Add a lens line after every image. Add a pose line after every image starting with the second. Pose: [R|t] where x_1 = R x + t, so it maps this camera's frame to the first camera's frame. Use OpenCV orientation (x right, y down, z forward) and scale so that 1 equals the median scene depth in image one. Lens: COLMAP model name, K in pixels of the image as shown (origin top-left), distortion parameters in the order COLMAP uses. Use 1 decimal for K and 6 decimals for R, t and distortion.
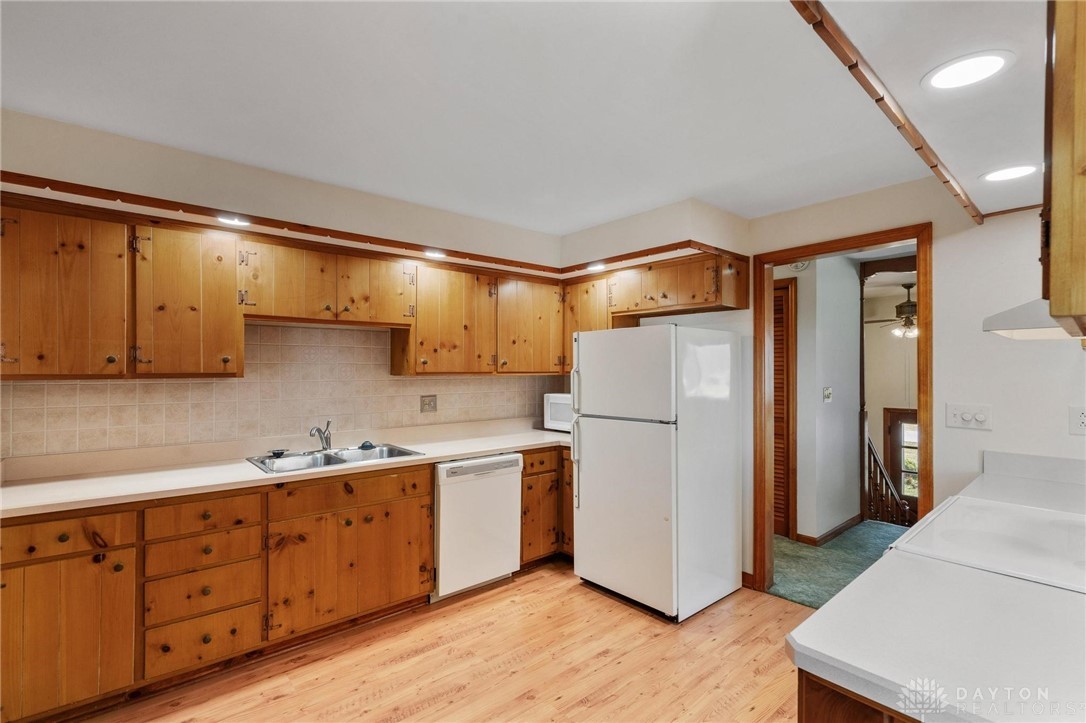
lens RADIAL K [[494.6, 0, 541.4], [0, 494.6, 368.2], [0, 0, 1]] dist [0.001539, -0.000004]
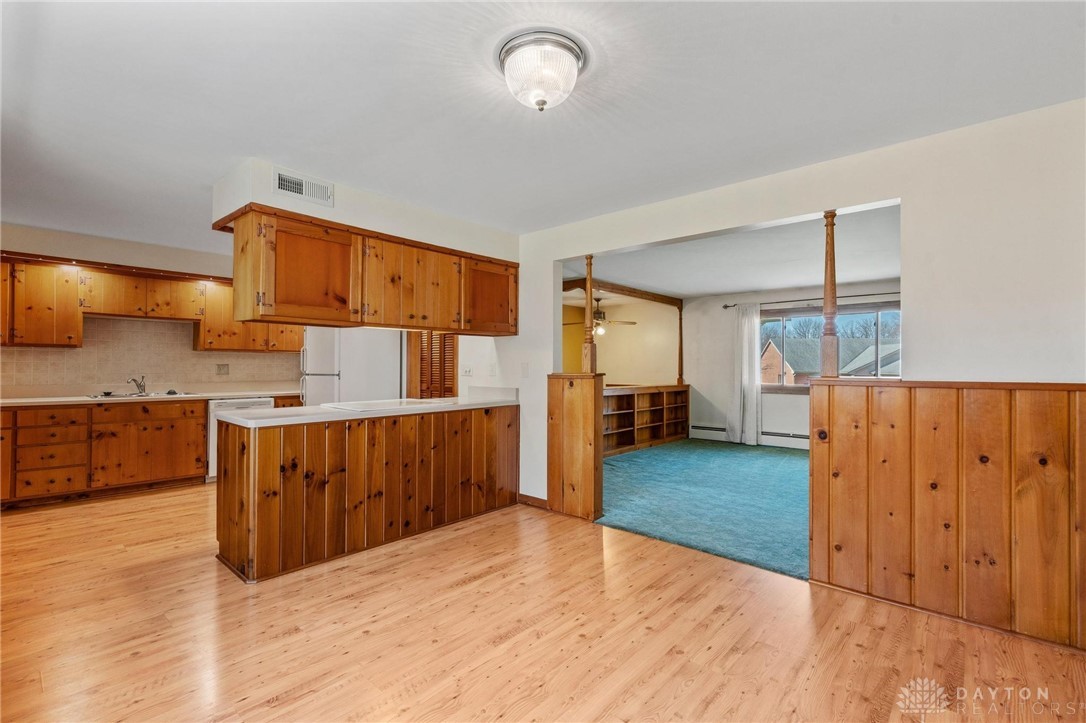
lens RADIAL K [[494.6, 0, 541.4], [0, 494.6, 362.4], [0, 0, 1]] dist [0.001539, -0.000004]
pose [[0.993111, 0.008973, 0.116832, 0.831113], [-0.008200, 0.999941, -0.007101, 0.071141], [-0.116889, 0.006094, 0.993126, -0.961711]]
